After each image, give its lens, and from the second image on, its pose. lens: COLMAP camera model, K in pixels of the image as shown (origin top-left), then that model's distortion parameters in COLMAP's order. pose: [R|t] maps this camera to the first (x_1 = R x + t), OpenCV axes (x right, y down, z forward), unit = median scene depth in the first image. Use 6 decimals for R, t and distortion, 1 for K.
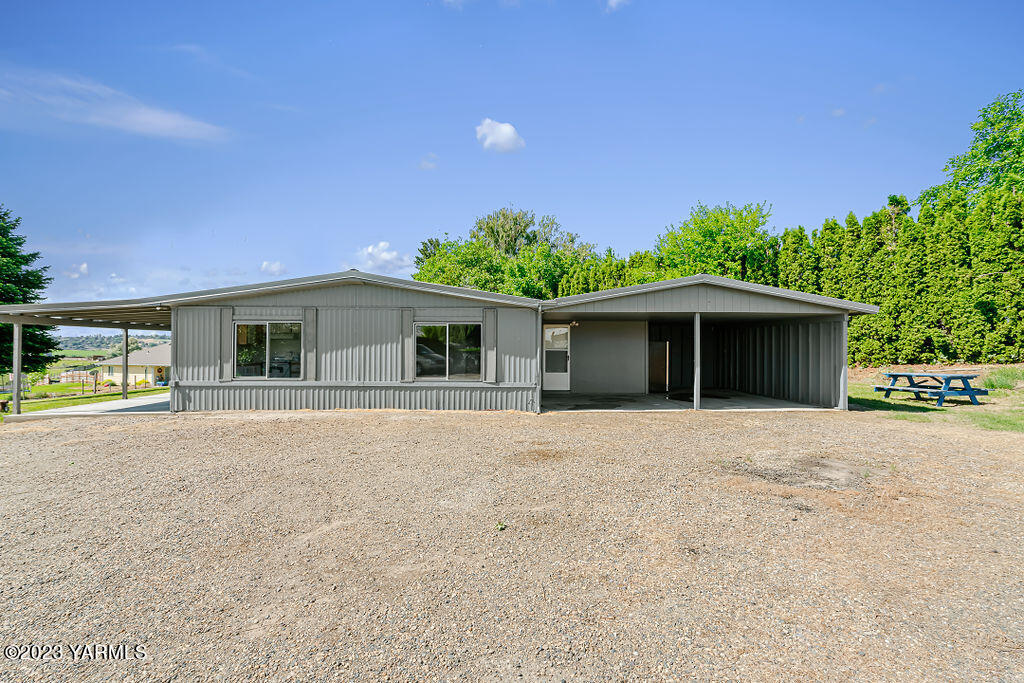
lens RADIAL K [[444.0, 0, 512.0], [0, 444.0, 341.5], [0, 0, 1]] dist [0.000578, 0.000049]
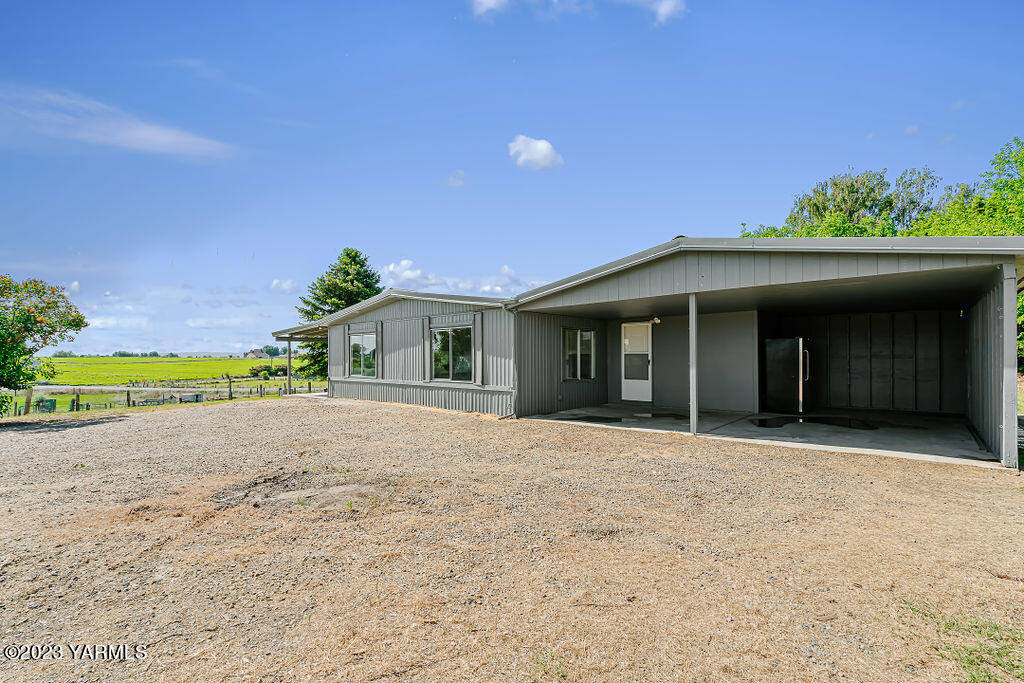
lens RADIAL K [[463.0, 0, 510.0], [0, 463.0, 346.6], [0, 0, 1]] dist [-0.004201, -0.000534]
pose [[0.737905, -0.026390, -0.674389, 0.707185], [0.014695, 0.999627, -0.023038, 0.031561], [0.674745, 0.007090, 0.738017, 0.277683]]
